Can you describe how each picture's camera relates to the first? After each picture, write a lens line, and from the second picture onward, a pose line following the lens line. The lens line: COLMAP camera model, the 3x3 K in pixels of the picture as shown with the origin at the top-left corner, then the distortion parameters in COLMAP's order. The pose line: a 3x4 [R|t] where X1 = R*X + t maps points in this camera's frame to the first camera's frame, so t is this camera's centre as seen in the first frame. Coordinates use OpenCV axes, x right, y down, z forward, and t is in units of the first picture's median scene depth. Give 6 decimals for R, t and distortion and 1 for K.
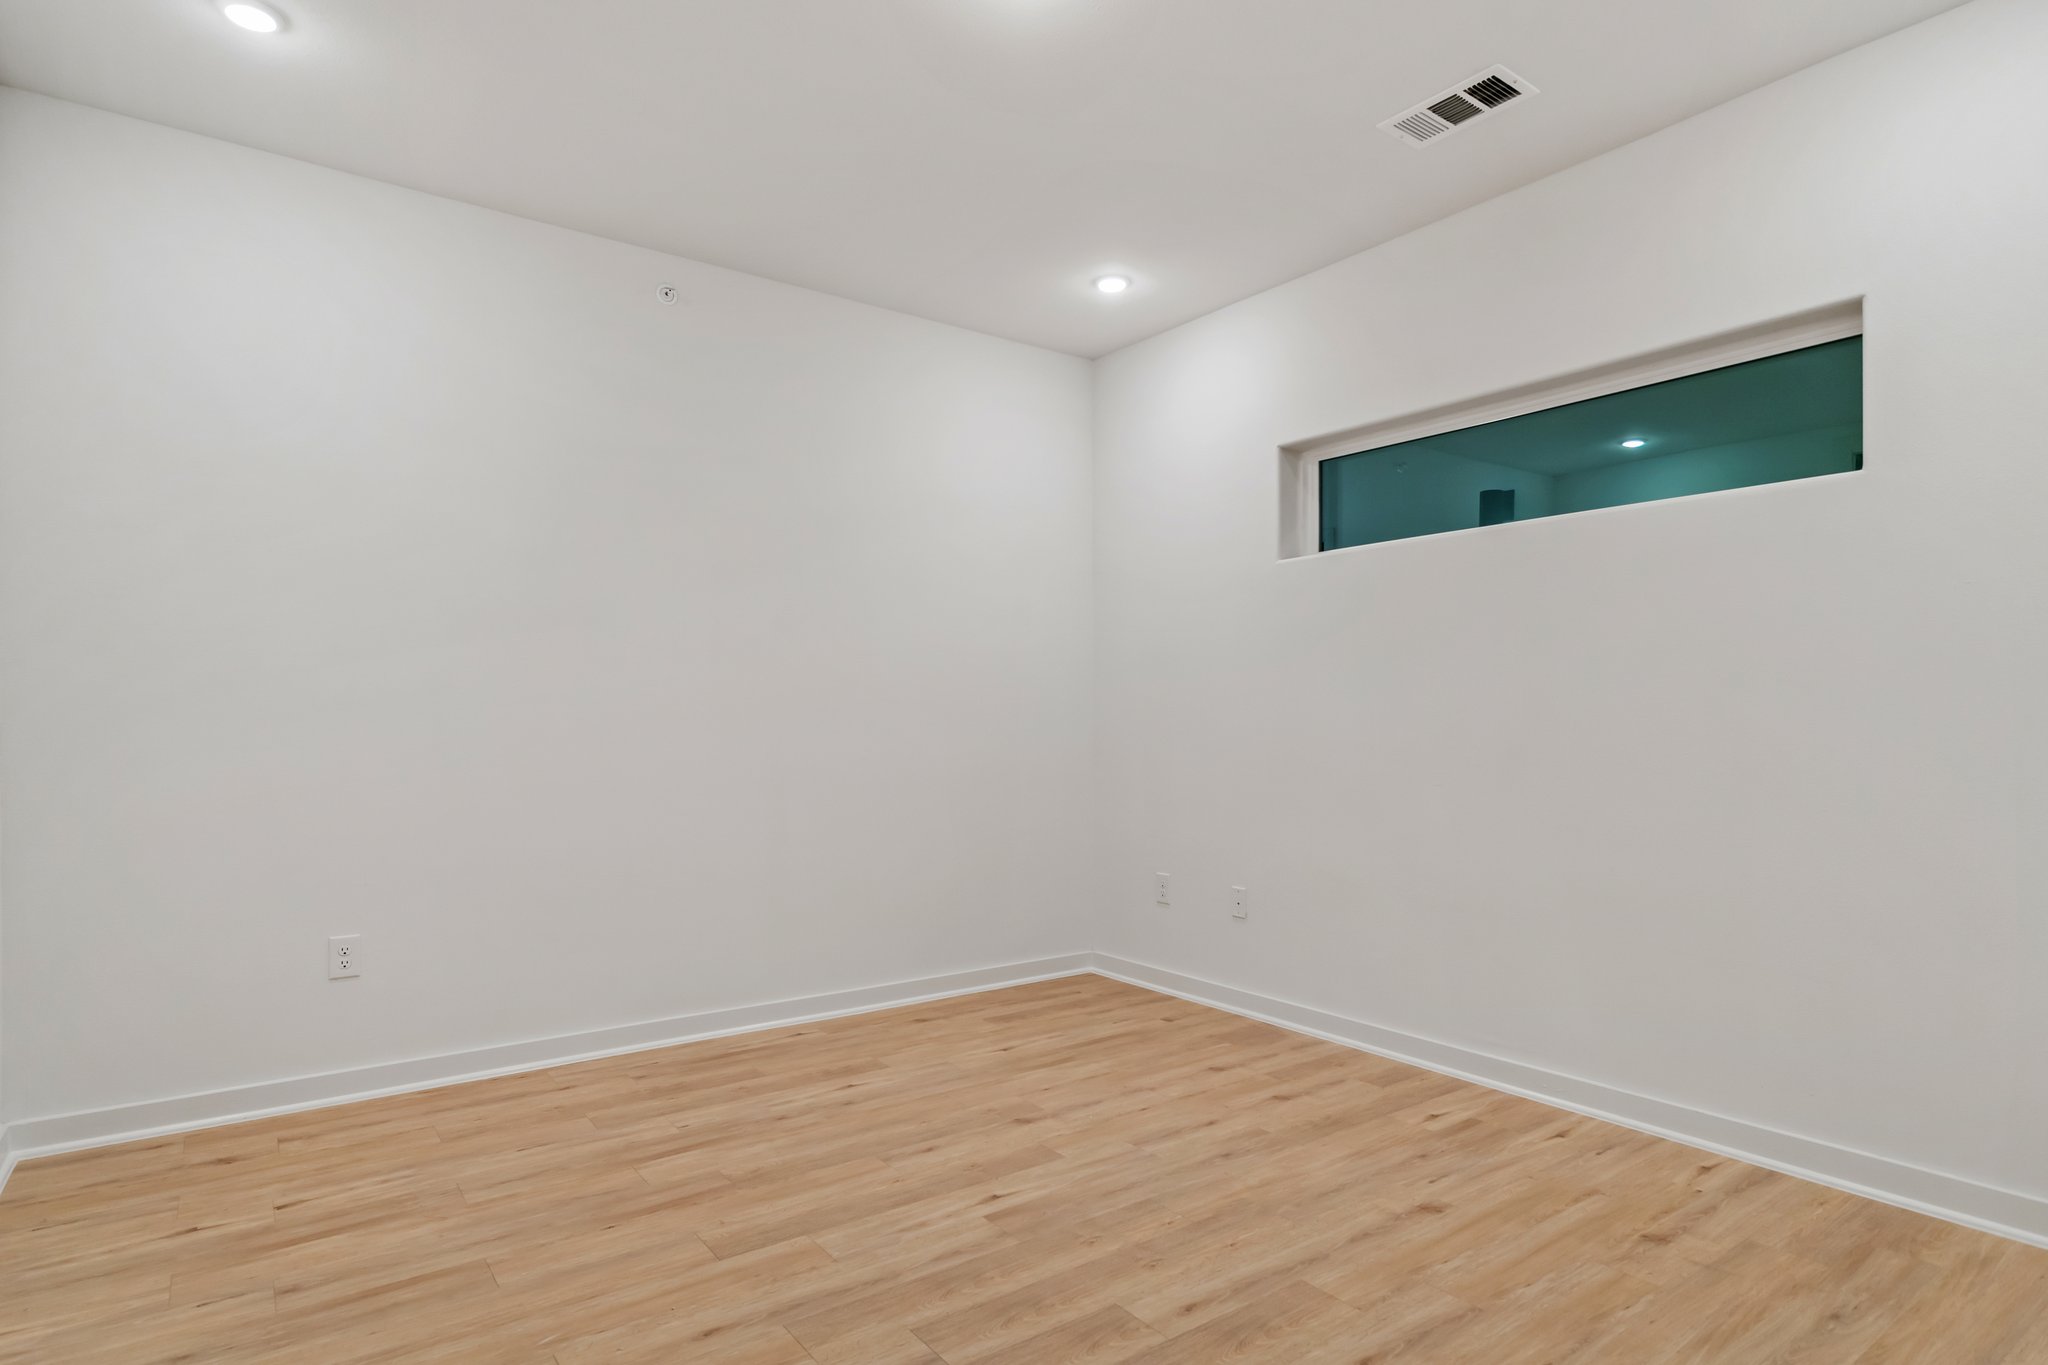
lens RADIAL K [[1116.9, 0, 1022.4], [0, 1116.9, 722.2], [0, 0, 1]] dist [0.000637, 0.000019]
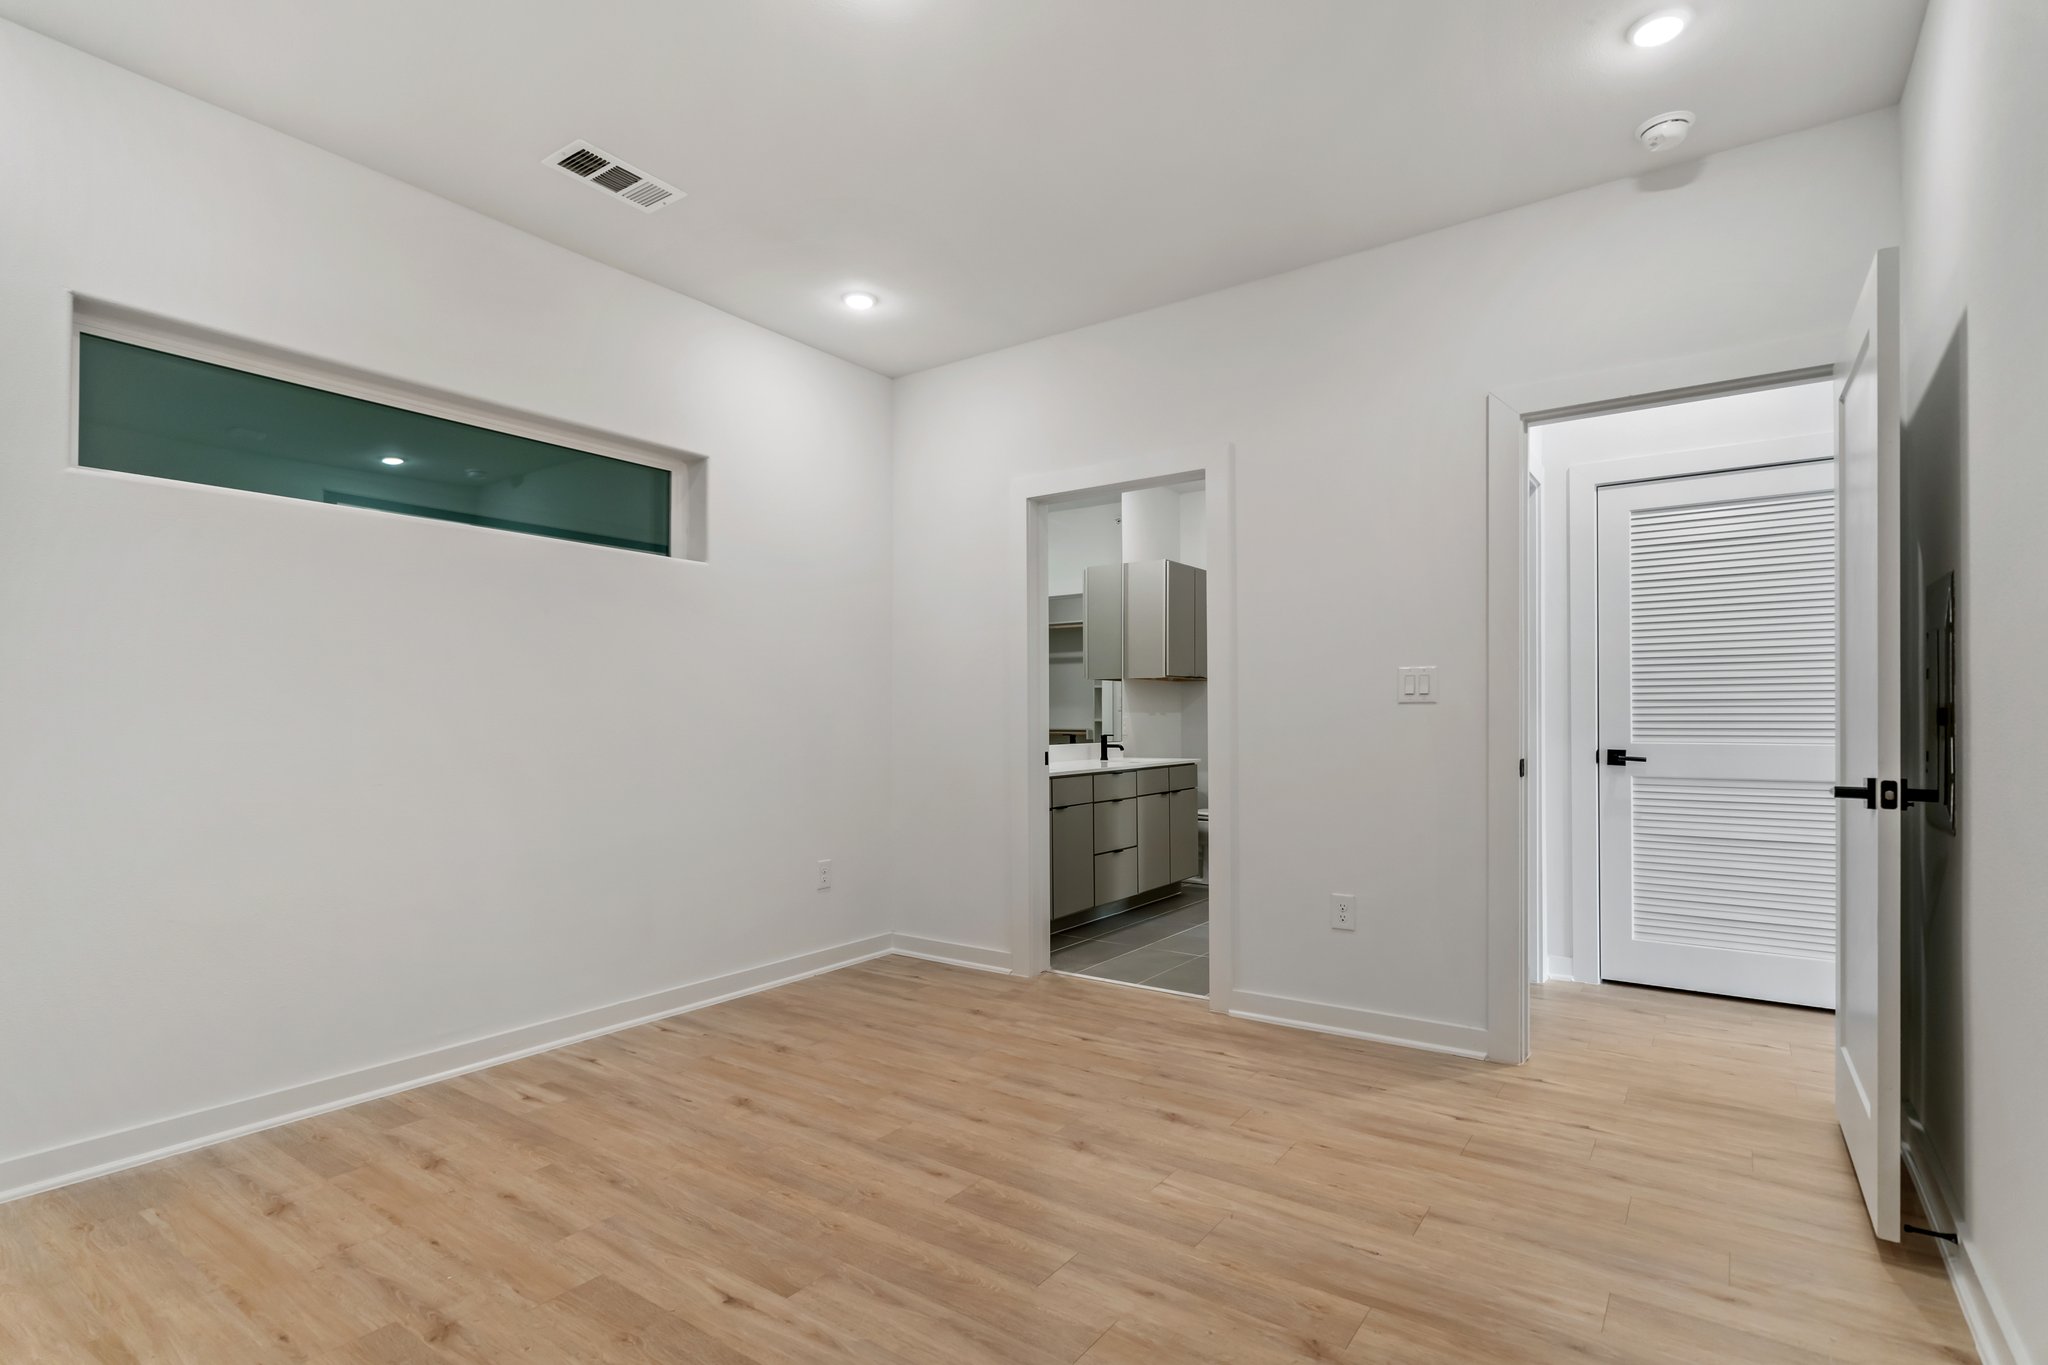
lens RADIAL K [[988.1, 0, 1010.7], [0, 988.1, 674.1], [0, 0, 1]] dist [0.000926, 0.000127]
pose [[-0.310621, 0.040993, 0.949649, -0.702487], [0.001239, 0.999086, -0.042722, -0.003361], [-0.950533, -0.012094, -0.310388, 0.911256]]
